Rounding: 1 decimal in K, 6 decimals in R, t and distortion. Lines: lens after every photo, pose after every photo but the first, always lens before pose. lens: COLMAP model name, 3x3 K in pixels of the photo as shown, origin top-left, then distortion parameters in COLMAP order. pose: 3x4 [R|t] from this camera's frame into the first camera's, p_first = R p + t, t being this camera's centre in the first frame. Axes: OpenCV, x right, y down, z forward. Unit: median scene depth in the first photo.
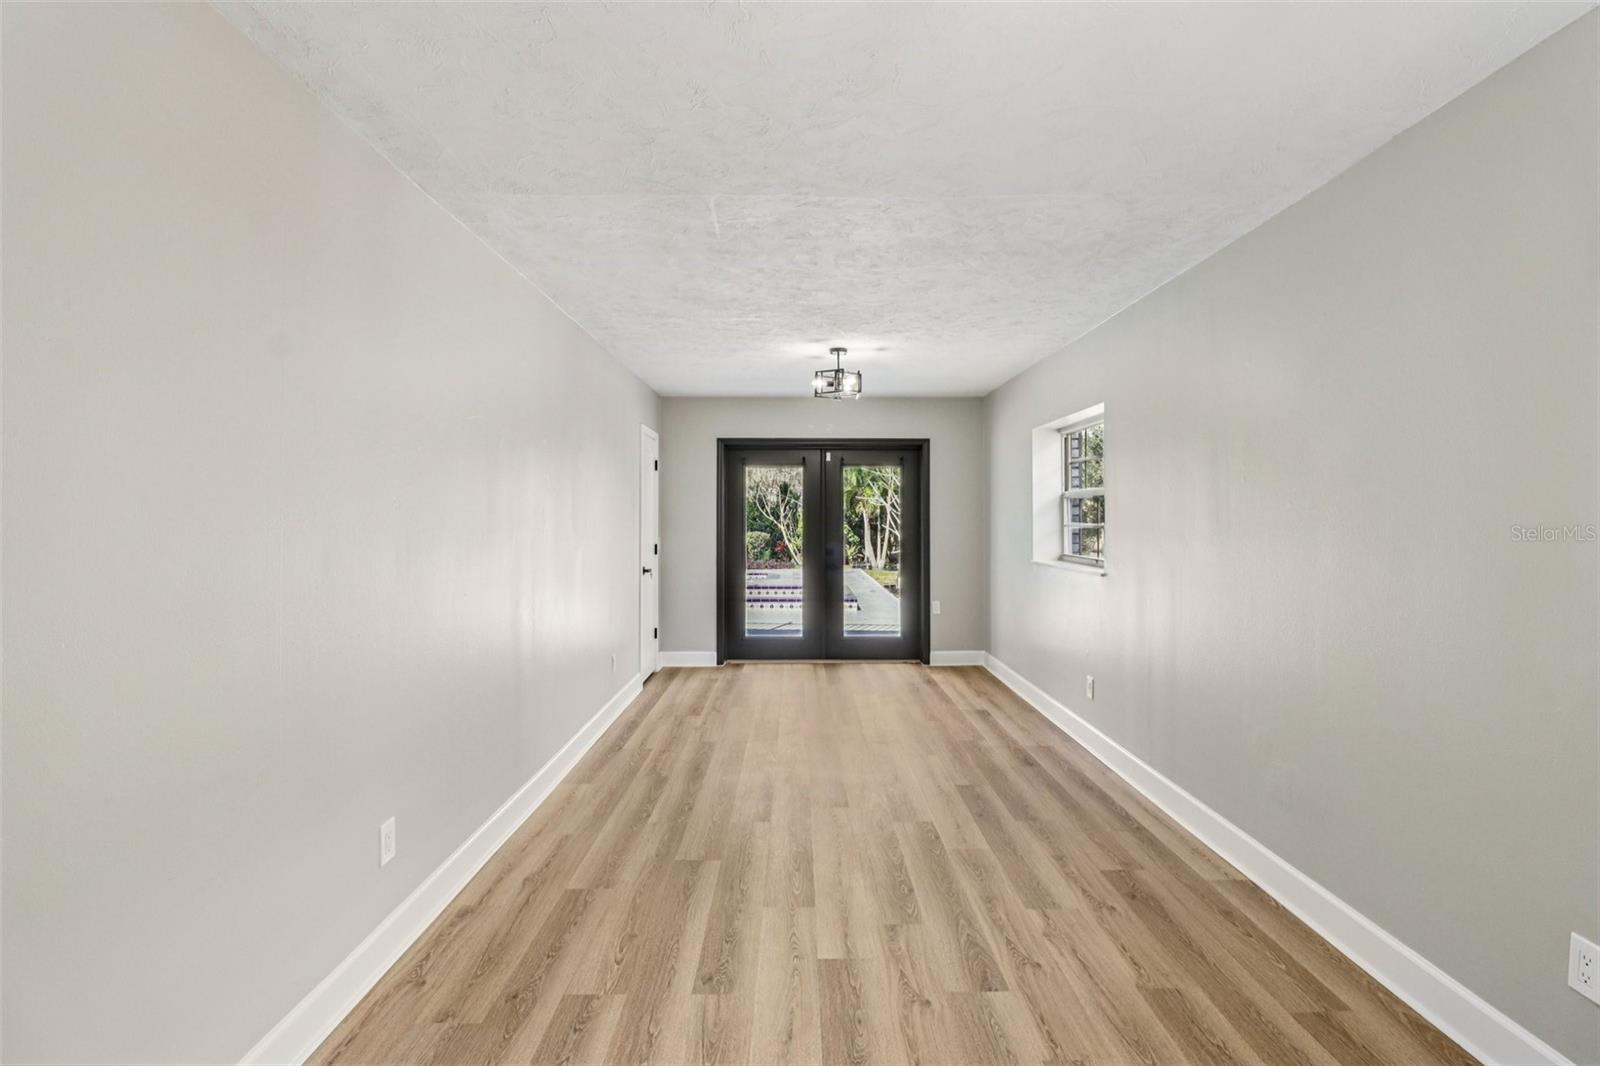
lens RADIAL K [[754.0, 0, 801.5], [0, 754.0, 524.9], [0, 0, 1]] dist [-0.000164, -0.002030]
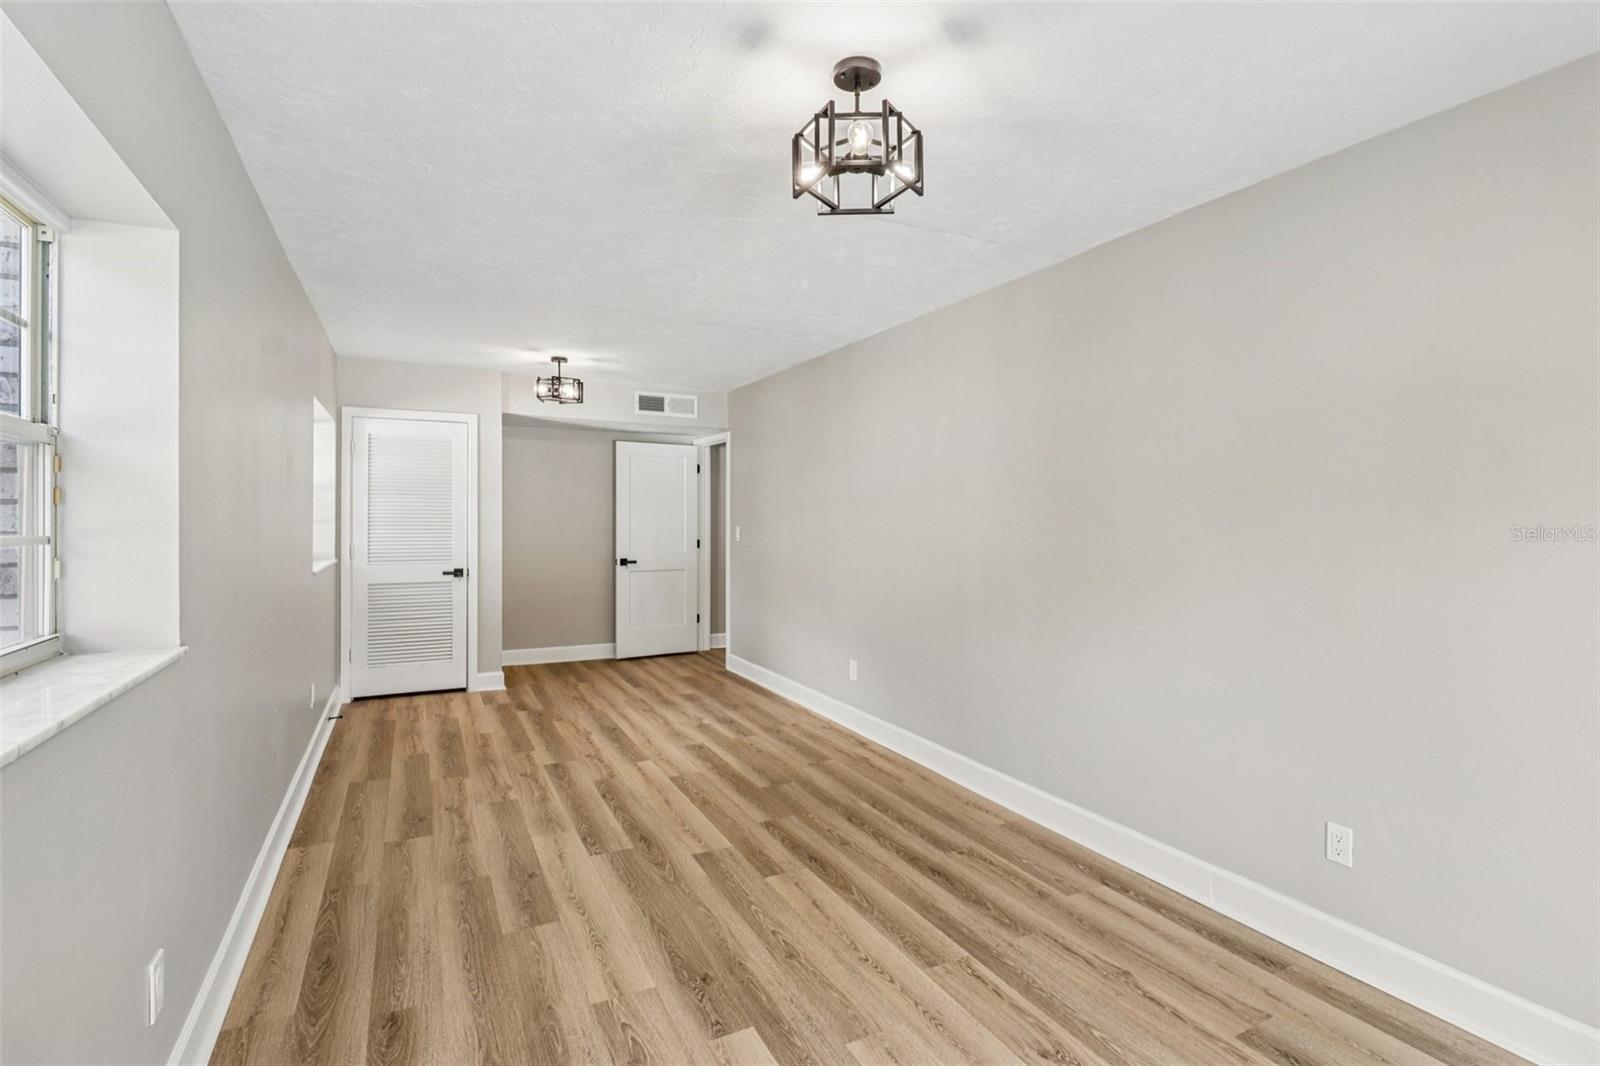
lens RADIAL K [[754.0, 0, 799.9], [0, 754.0, 523.7], [0, 0, 1]] dist [-0.000164, -0.002030]
pose [[-0.893420, 0.002156, -0.449217, 0.407335], [-0.007174, 0.999793, 0.019065, -0.018628], [0.449165, 0.020256, -0.893219, 2.197707]]
